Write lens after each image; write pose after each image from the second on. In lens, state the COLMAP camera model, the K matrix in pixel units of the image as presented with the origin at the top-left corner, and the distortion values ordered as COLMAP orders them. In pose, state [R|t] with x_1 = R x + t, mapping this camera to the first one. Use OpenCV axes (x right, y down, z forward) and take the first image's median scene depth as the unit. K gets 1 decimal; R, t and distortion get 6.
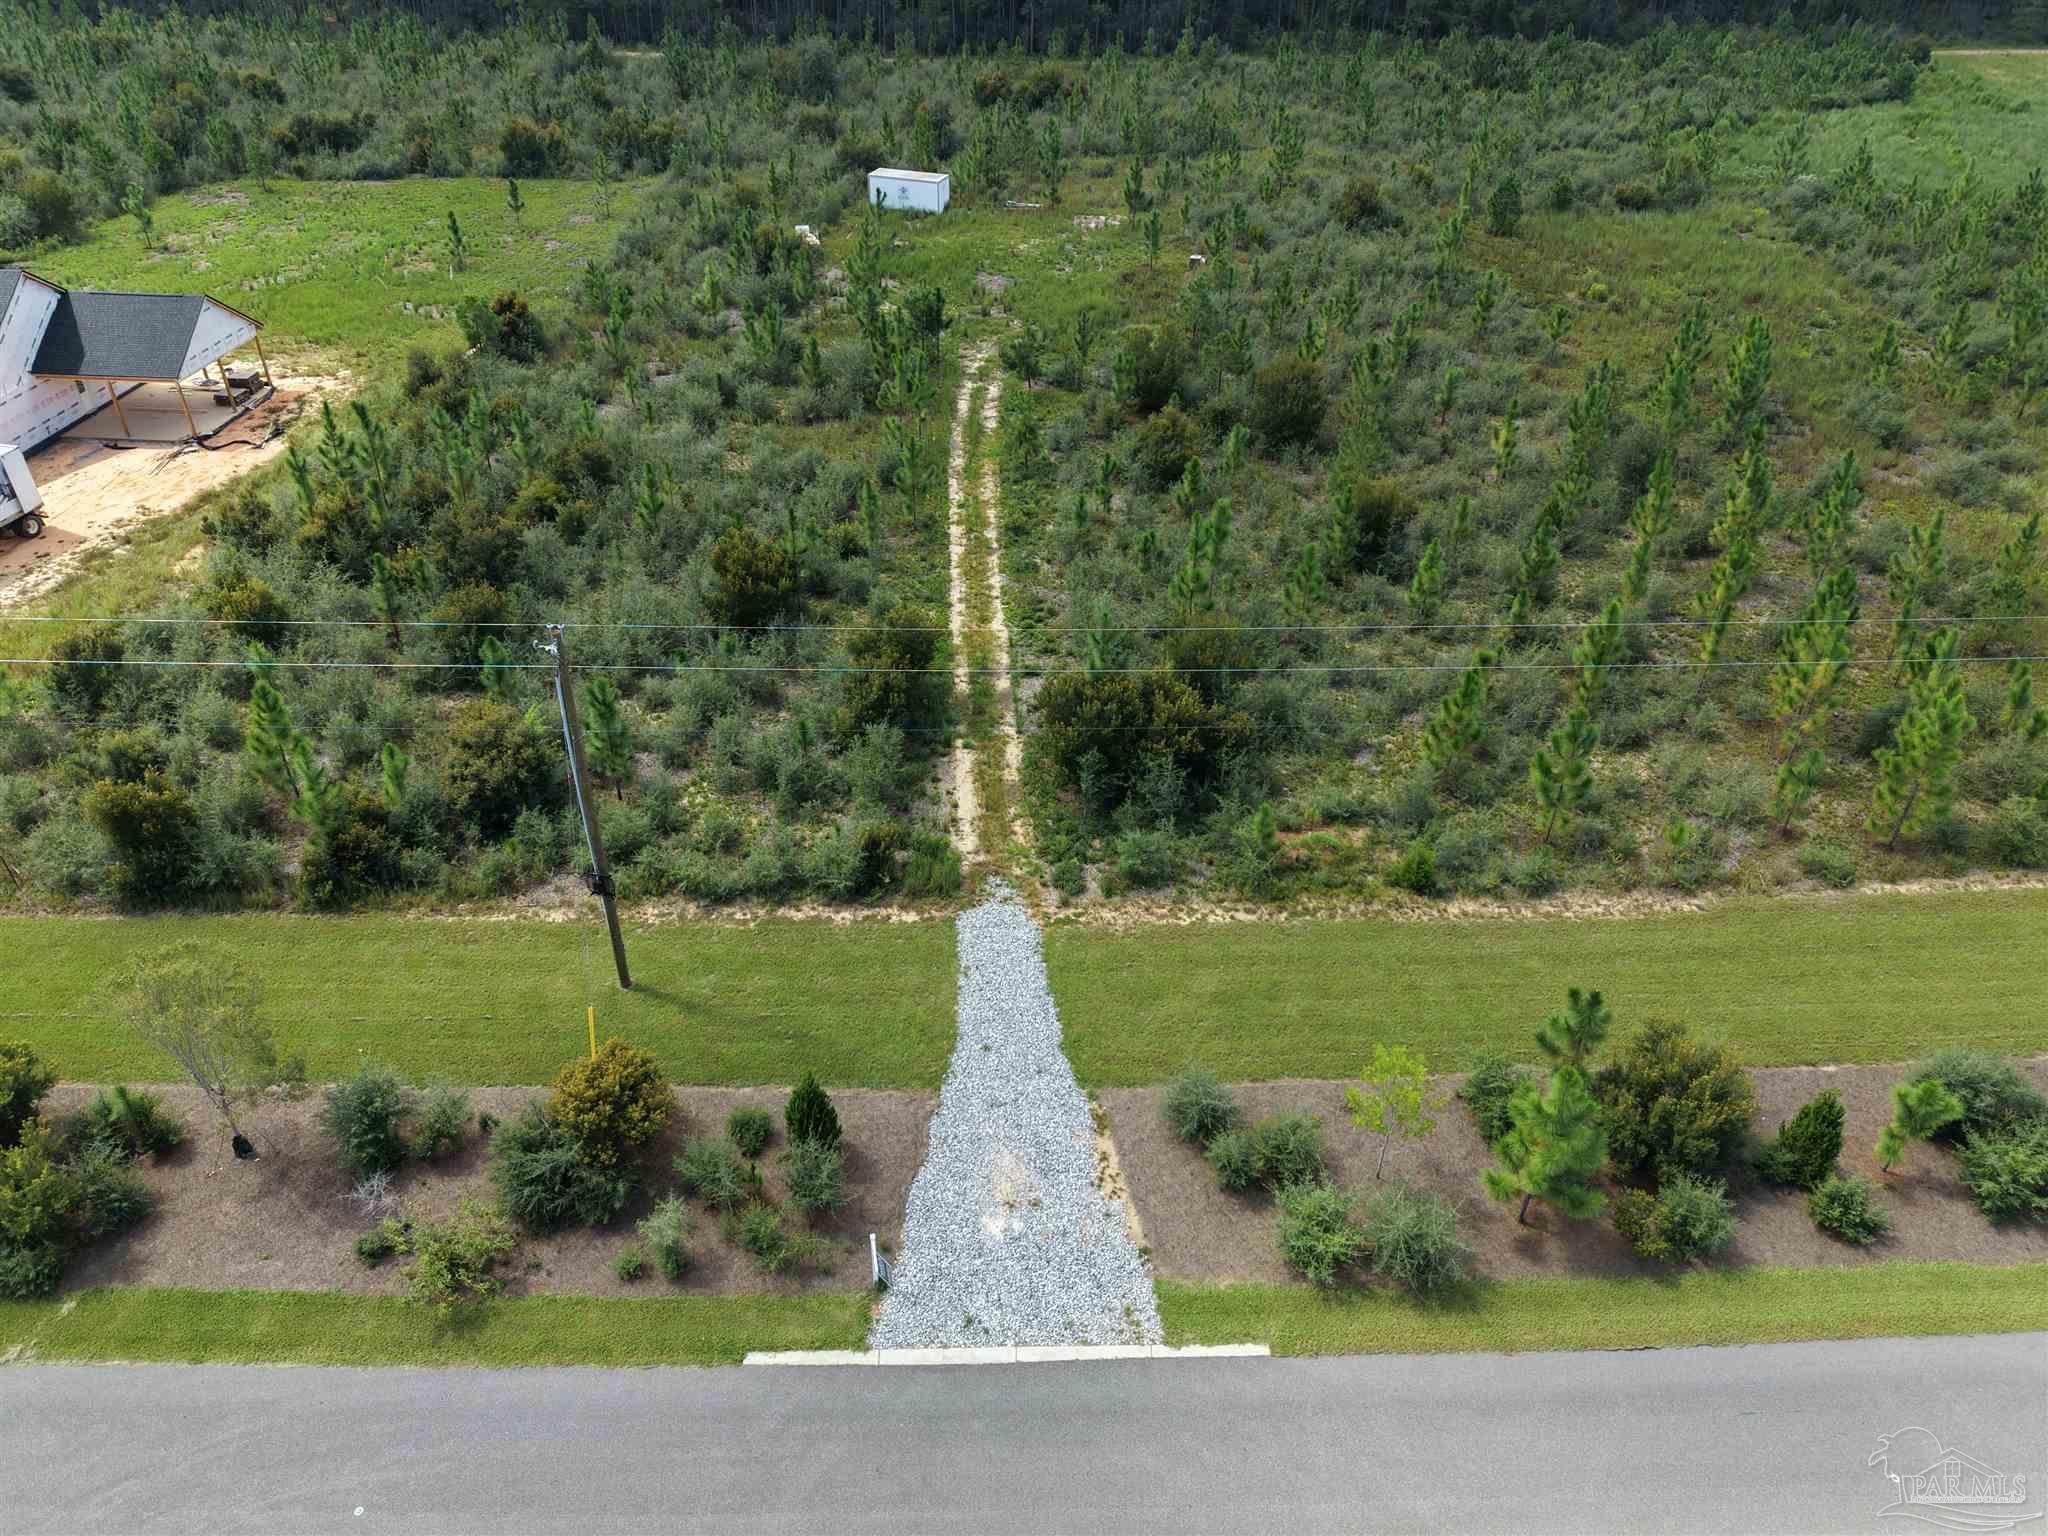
lens RADIAL K [[1362.8, 0, 1018.5], [0, 1362.8, 766.7], [0, 0, 1]] dist [0.041252, -0.037976]
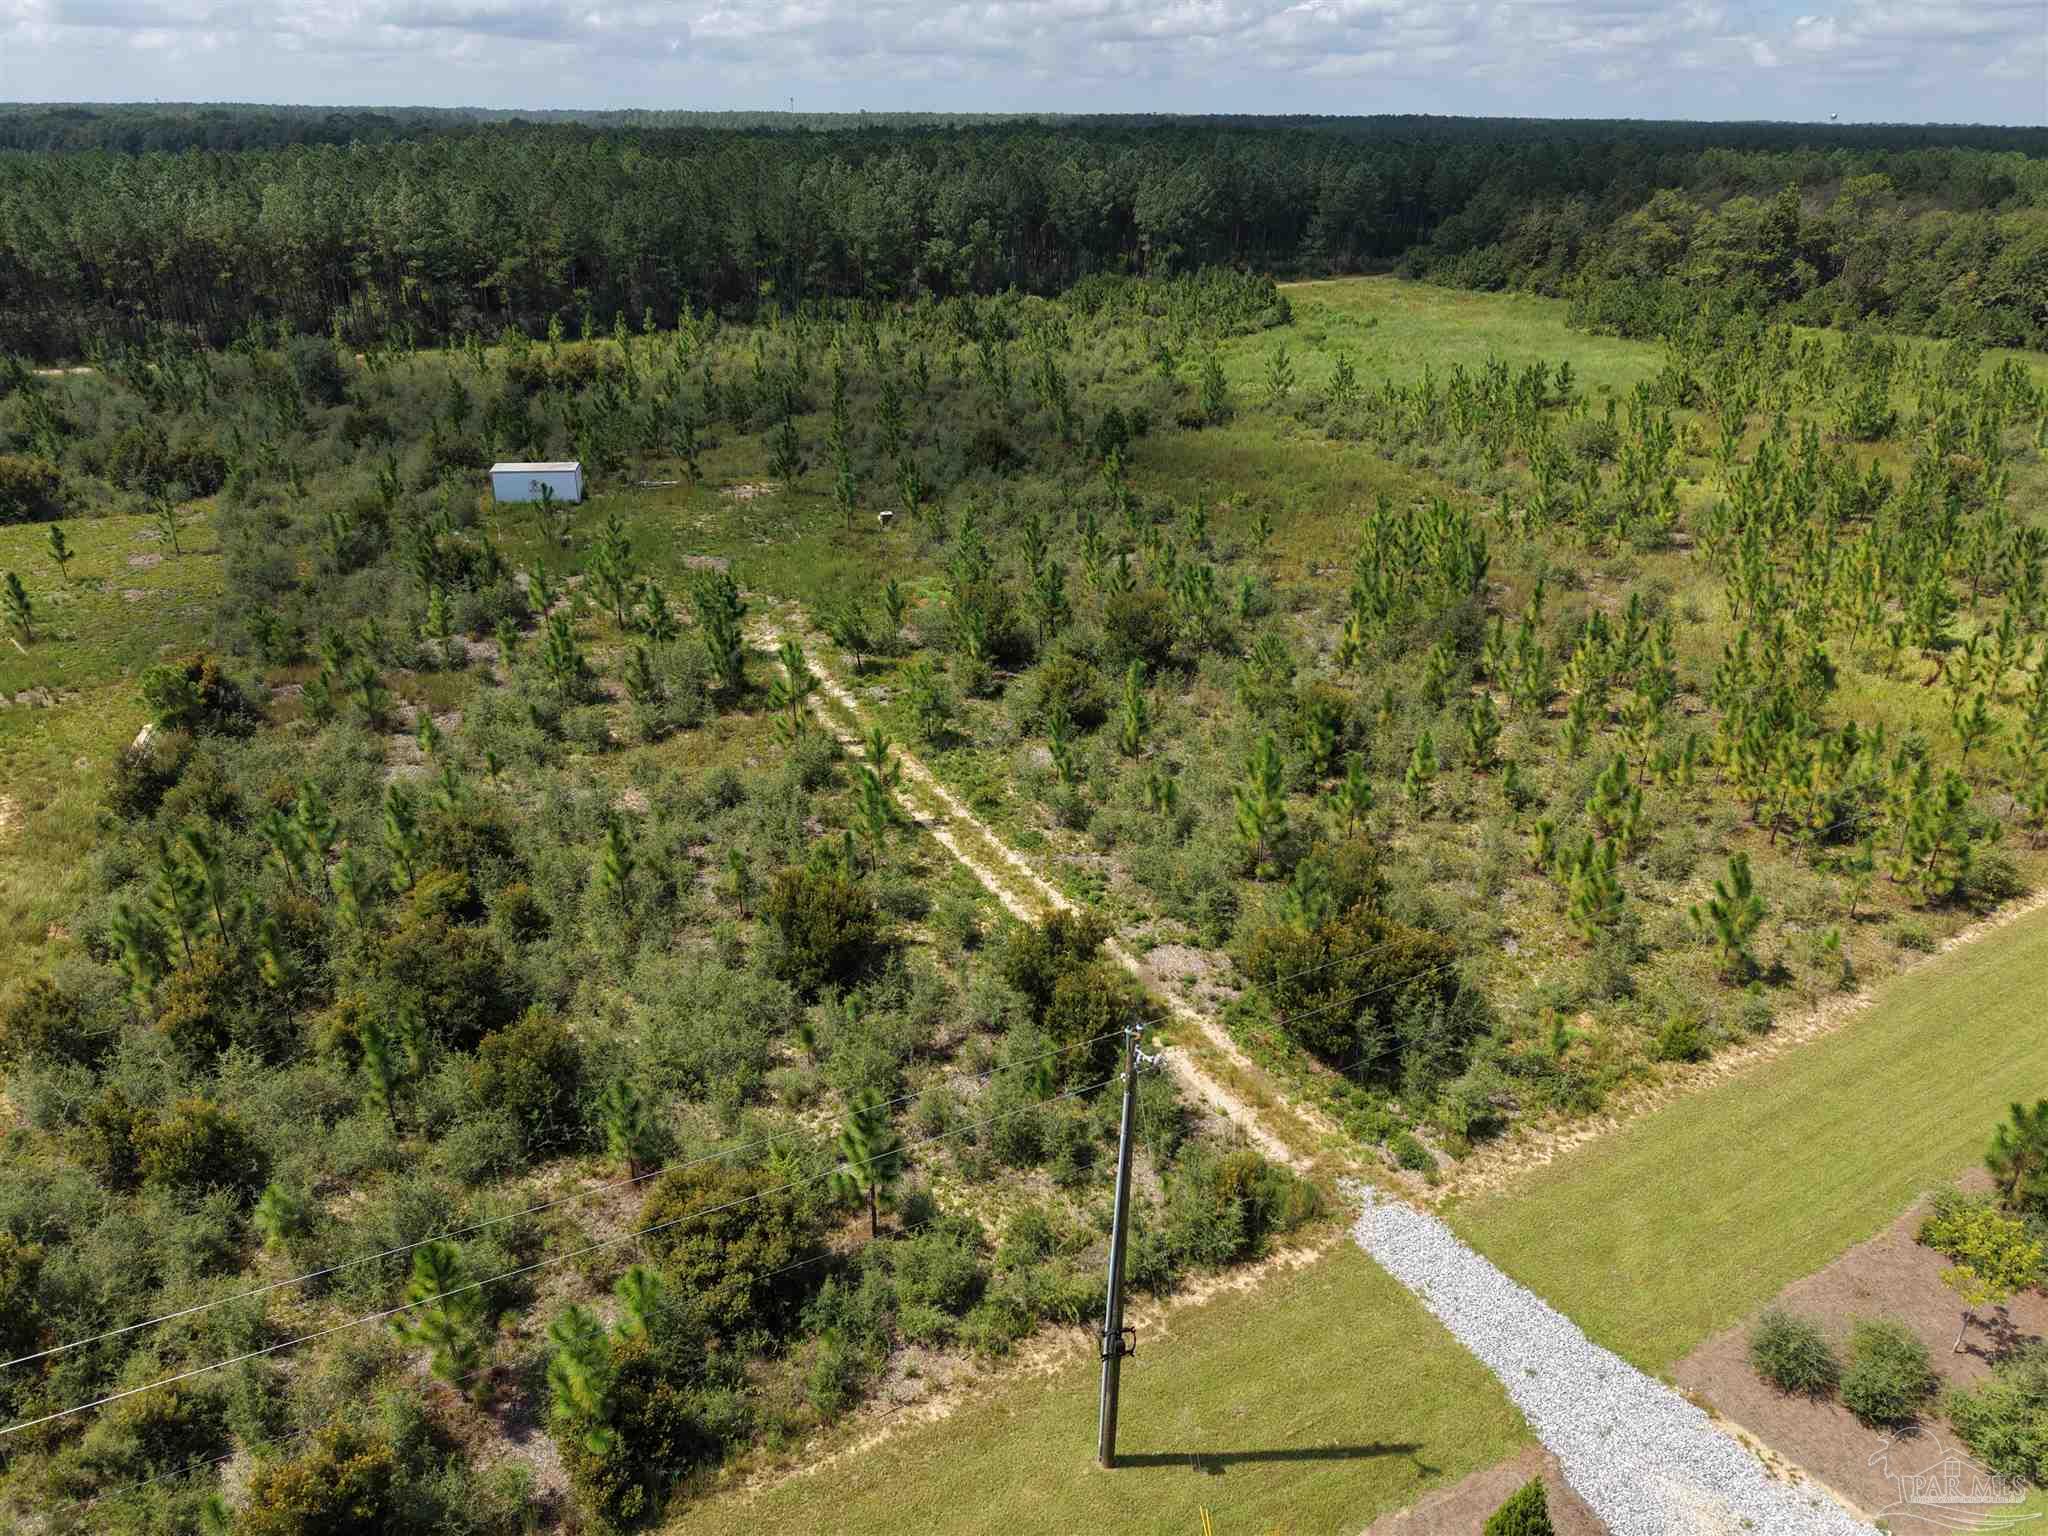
lens RADIAL K [[1362.8, 0, 1018.5], [0, 1362.8, 766.7], [0, 0, 1]] dist [0.041252, -0.037976]
pose [[0.893221, -0.198341, 0.403506, -0.529187], [0.261556, 0.959181, -0.107514, -0.139472], [-0.365711, 0.201574, 0.908638, 0.213253]]
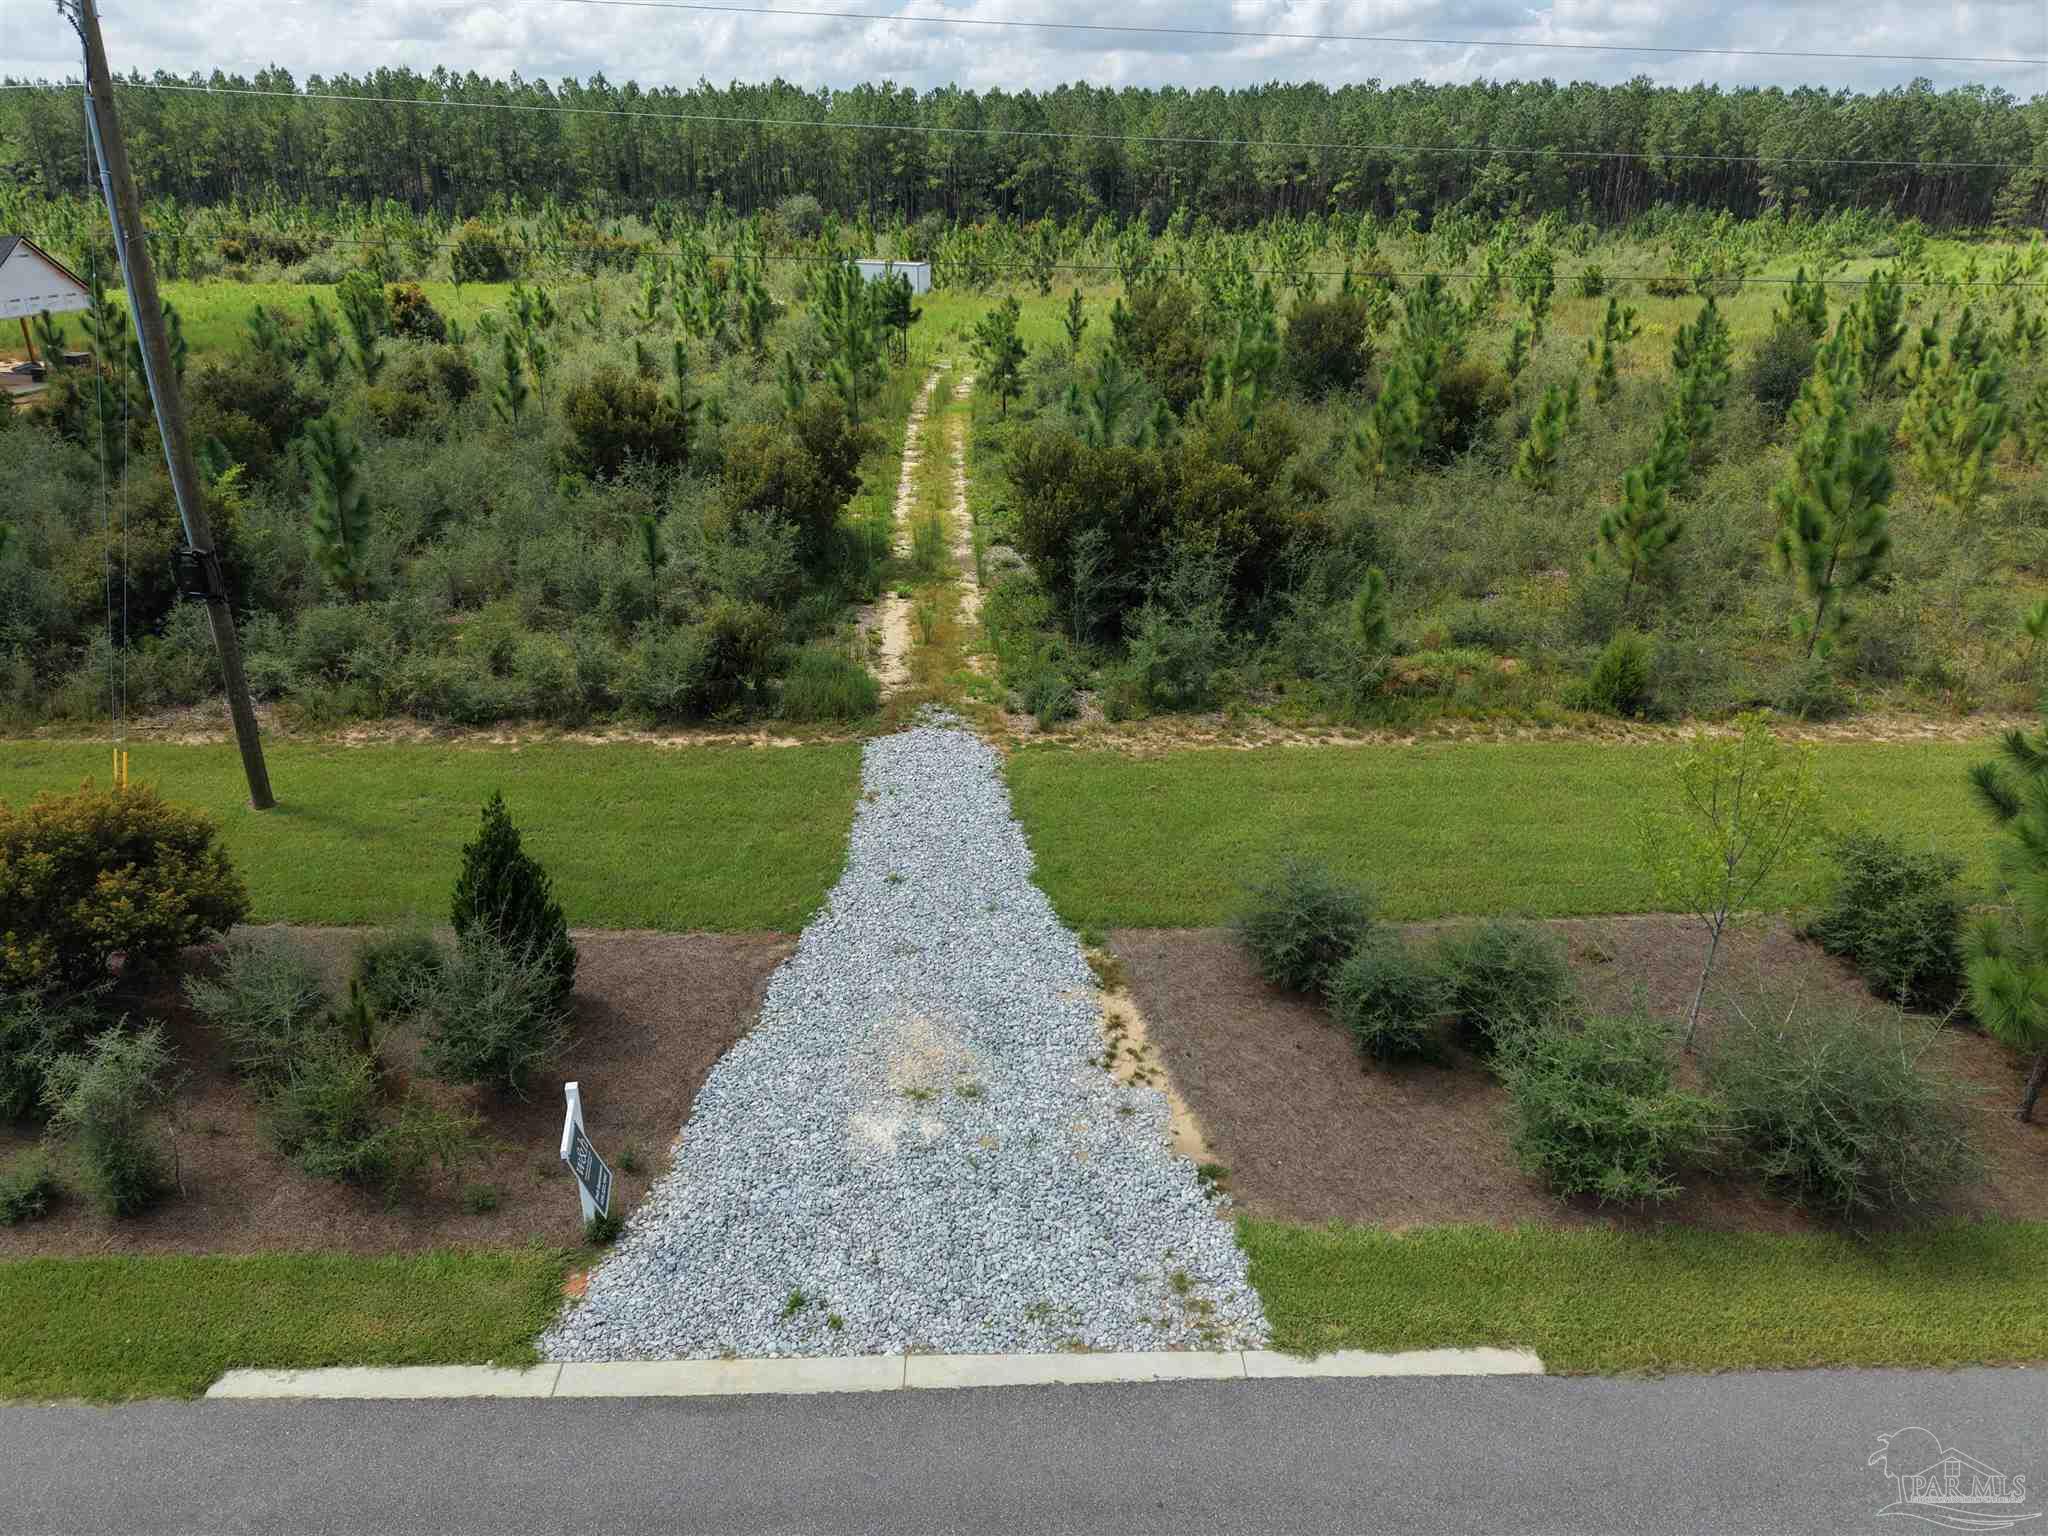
lens RADIAL K [[1362.8, 0, 1018.5], [0, 1362.8, 766.7], [0, 0, 1]] dist [0.041252, -0.037976]
pose [[0.999980, -0.005871, -0.002297, 0.023781], [0.005285, 0.979284, -0.202425, 0.241254], [0.003438, 0.202408, 0.979295, 0.411034]]
